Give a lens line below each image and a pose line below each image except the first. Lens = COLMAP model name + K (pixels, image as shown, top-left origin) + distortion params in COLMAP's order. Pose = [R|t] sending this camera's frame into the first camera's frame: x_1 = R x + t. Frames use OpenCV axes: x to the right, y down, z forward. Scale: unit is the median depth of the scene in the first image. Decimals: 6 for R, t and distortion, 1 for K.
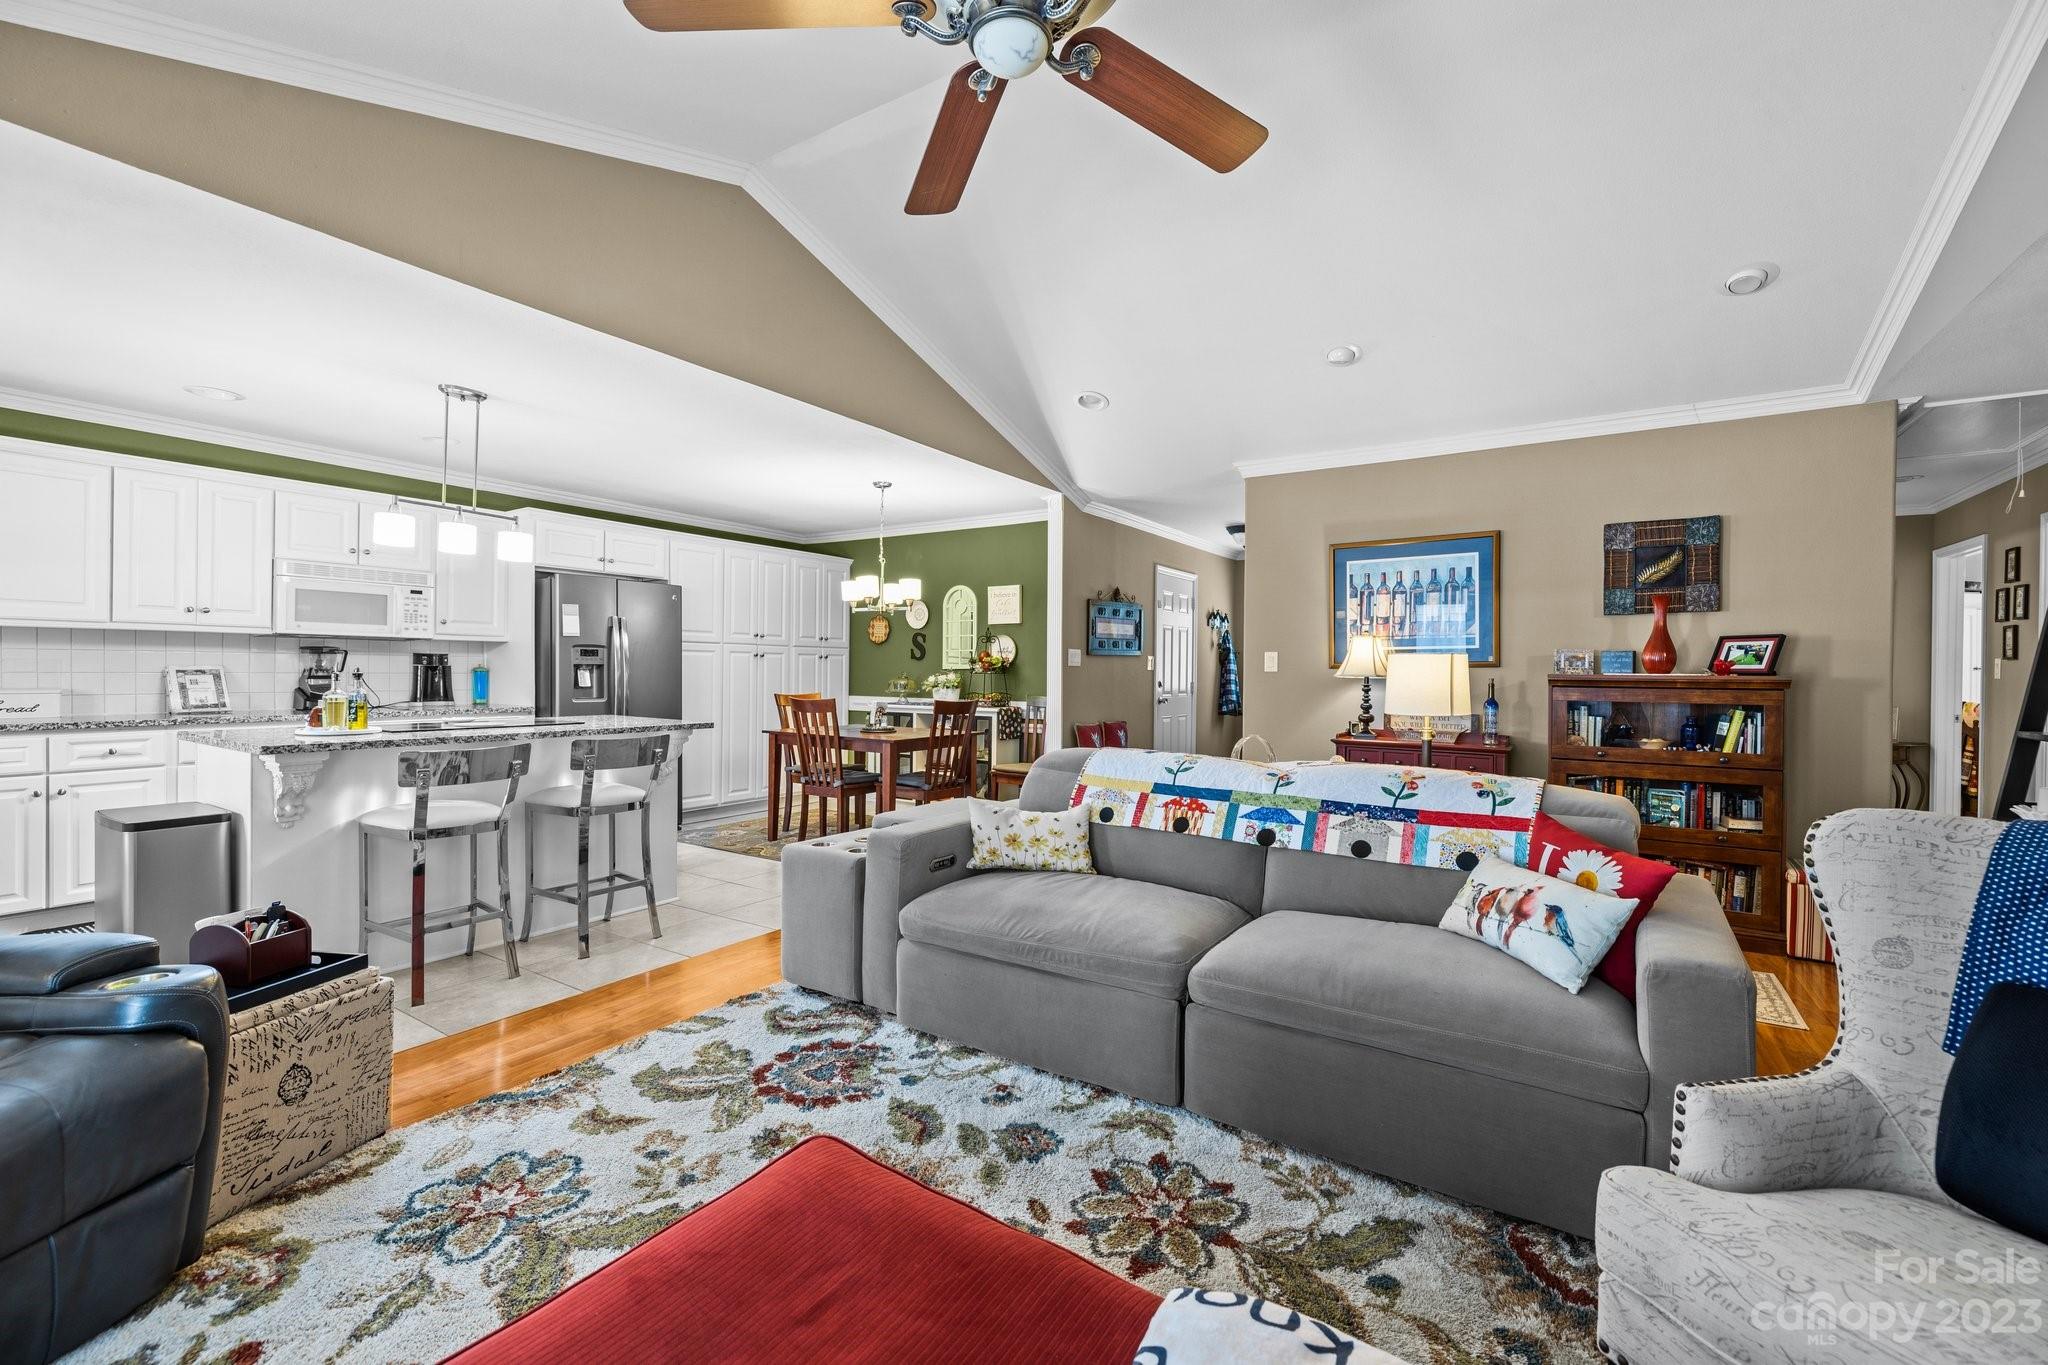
lens RADIAL K [[864.7, 0, 1019.2], [0, 864.7, 670.6], [0, 0, 1]] dist [-0.001966, -0.000096]
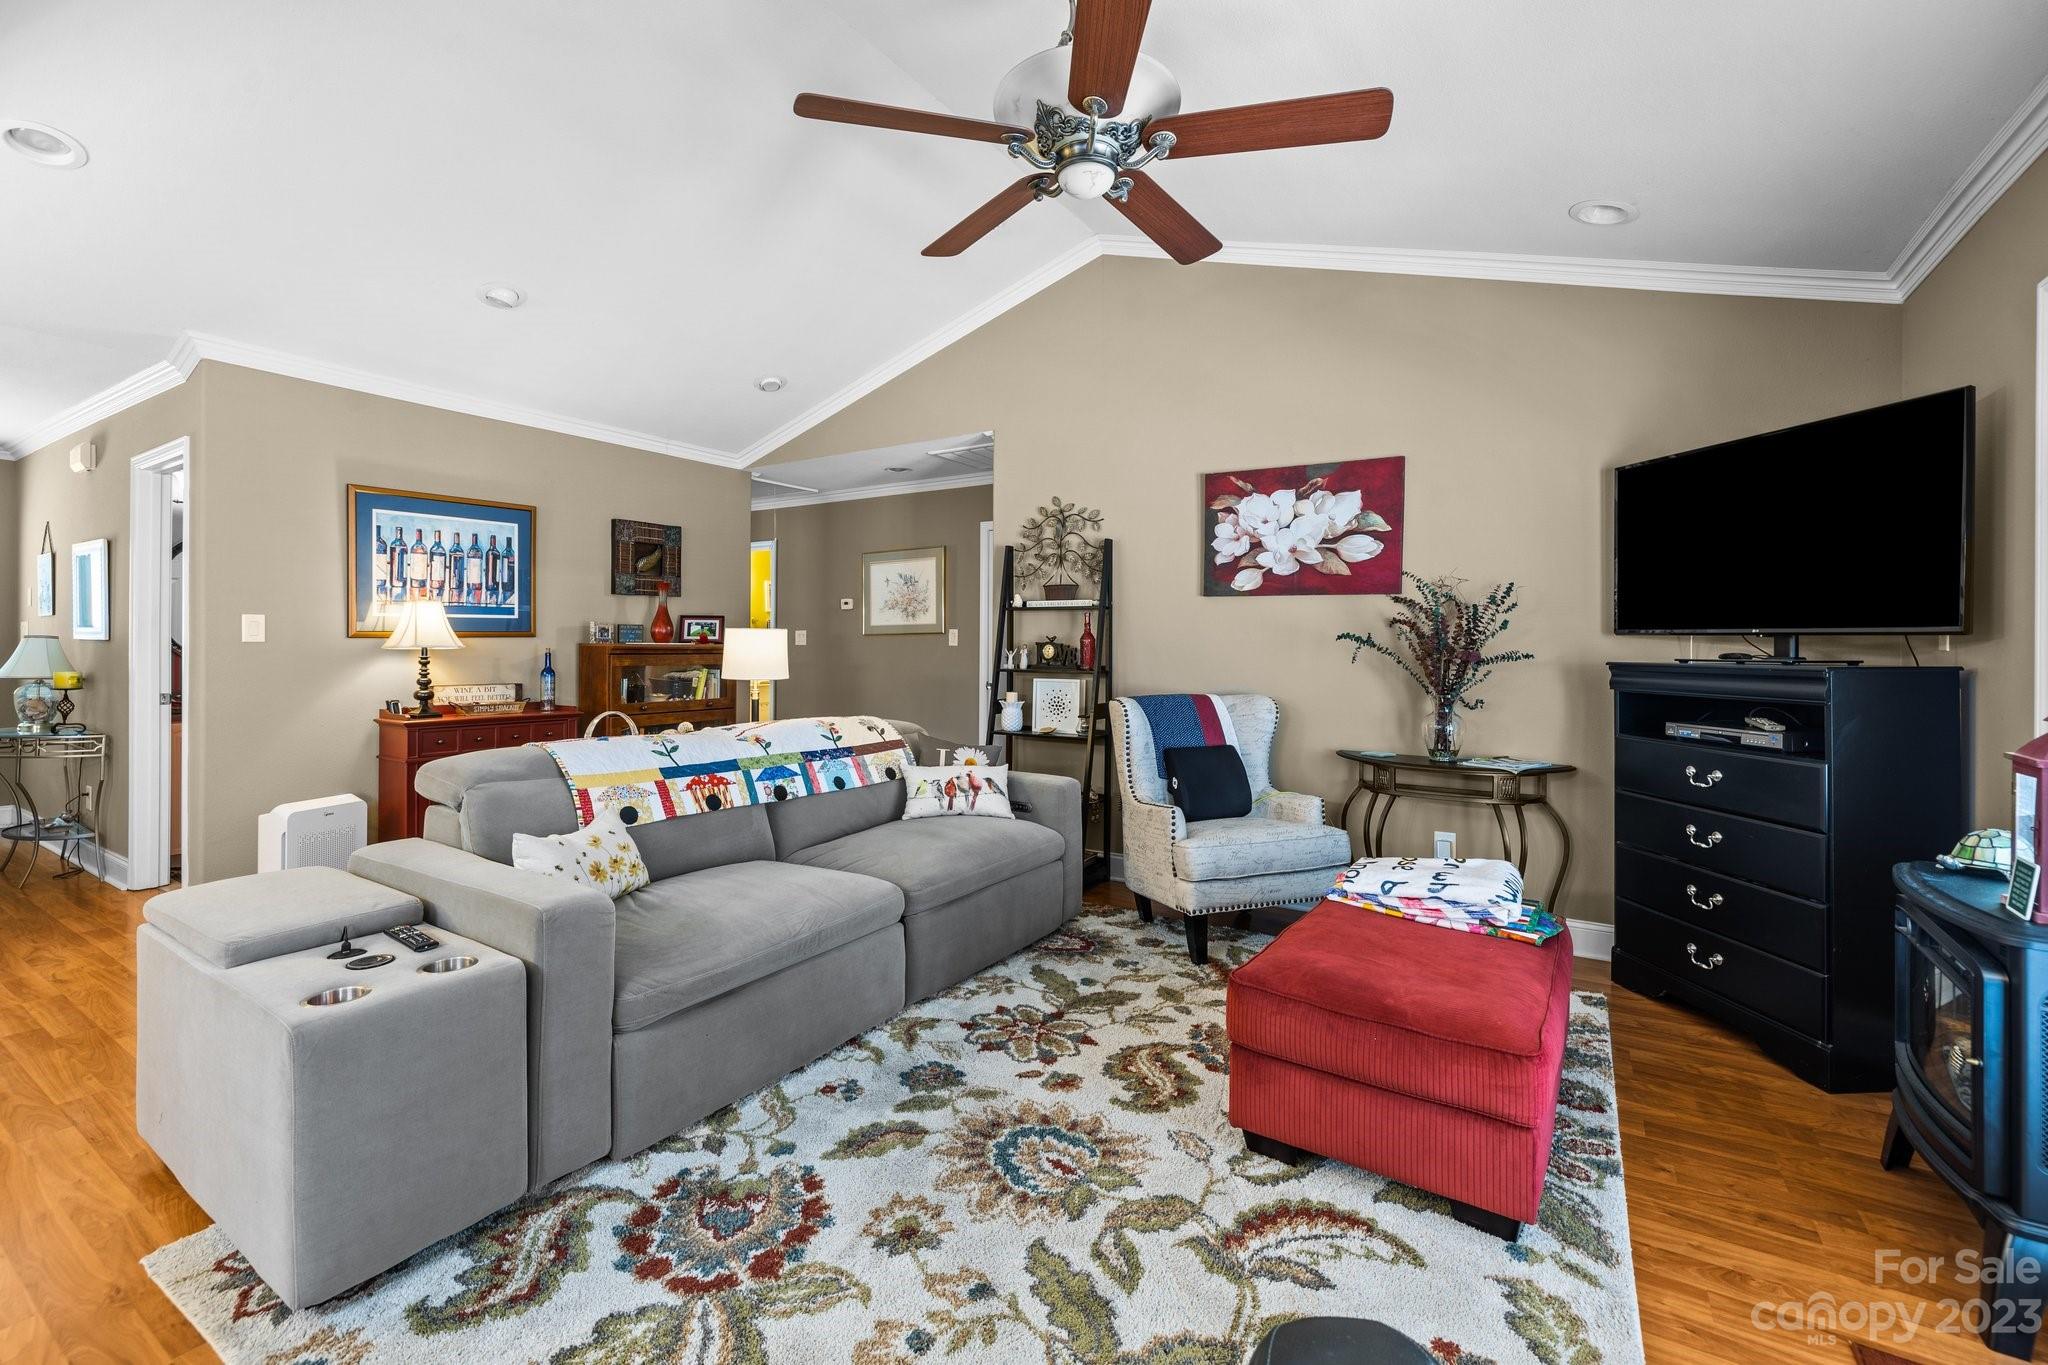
lens RADIAL K [[864.7, 0, 1022.9], [0, 864.7, 647.8], [0, 0, 1]] dist [-0.001966, -0.000096]
pose [[-0.008129, -0.012777, 0.999885, -0.564492], [-0.003891, 0.999911, 0.012746, -0.007556], [-0.999959, -0.003787, -0.008178, 0.467853]]
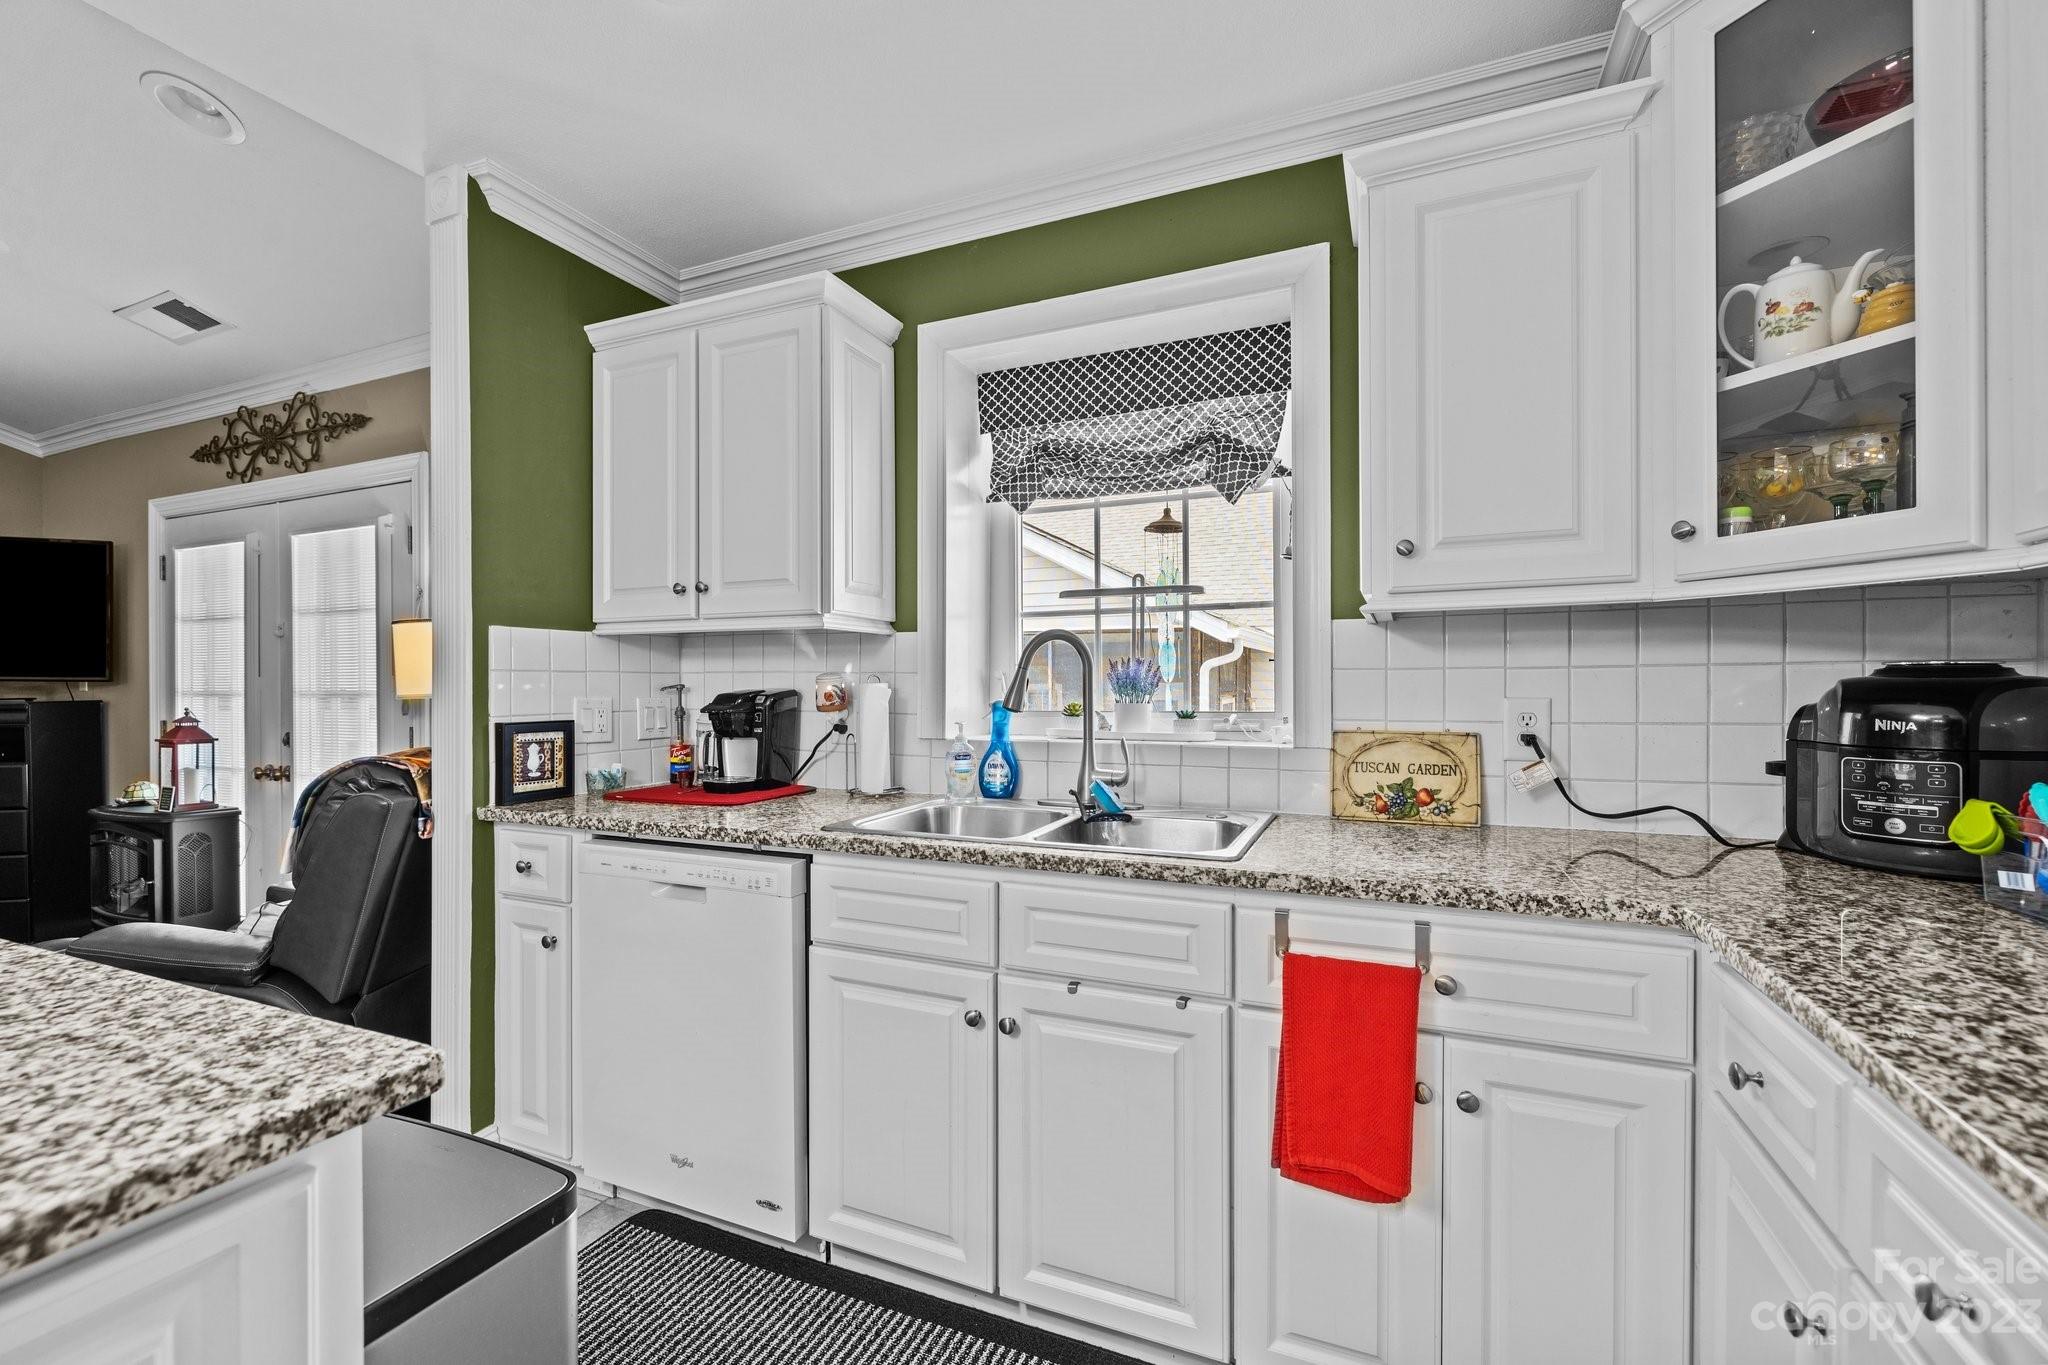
lens RADIAL K [[864.7, 0, 1013.8], [0, 864.7, 695.9], [0, 0, 1]] dist [-0.001966, -0.000096]
pose [[-0.986792, -0.006028, -0.161882, -0.862199], [-0.008048, 0.999898, 0.011823, -0.014527], [0.161794, 0.012970, -0.986739, 0.977110]]
